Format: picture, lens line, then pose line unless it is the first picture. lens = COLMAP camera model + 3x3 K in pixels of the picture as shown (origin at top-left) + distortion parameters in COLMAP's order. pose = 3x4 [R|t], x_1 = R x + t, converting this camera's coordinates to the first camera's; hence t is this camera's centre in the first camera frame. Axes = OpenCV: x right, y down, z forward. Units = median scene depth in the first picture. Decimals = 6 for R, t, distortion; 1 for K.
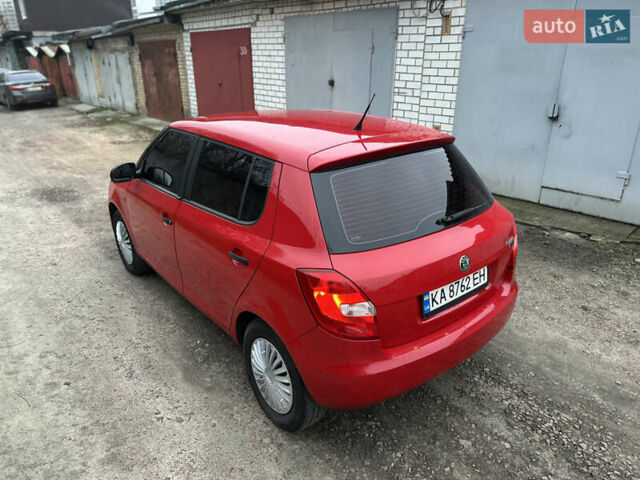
lens RADIAL K [[454.6, 0, 321.3], [0, 454.6, 242.2], [0, 0, 1]] dist [0.021667, -0.024441]
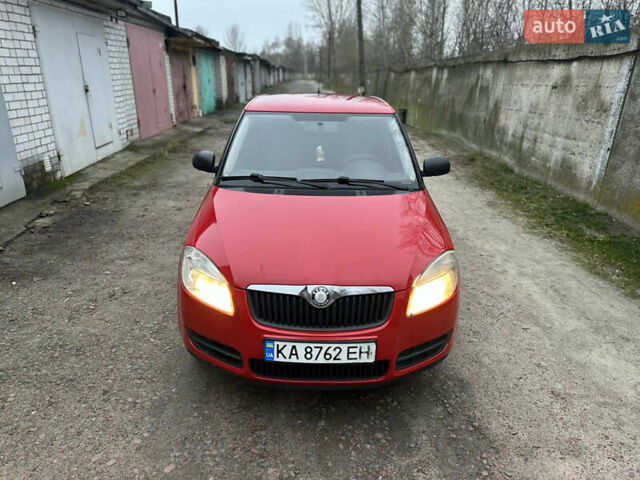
lens RADIAL K [[453.5, 0, 320.0], [0, 453.5, 240.0], [0, 0, 1]] dist [0.022102, -0.025544]
pose [[-0.788282, -0.215117, 0.576486, -0.869250], [0.224832, 0.771416, 0.595289, -0.694248], [-0.572767, 0.598868, -0.559728, 1.870265]]
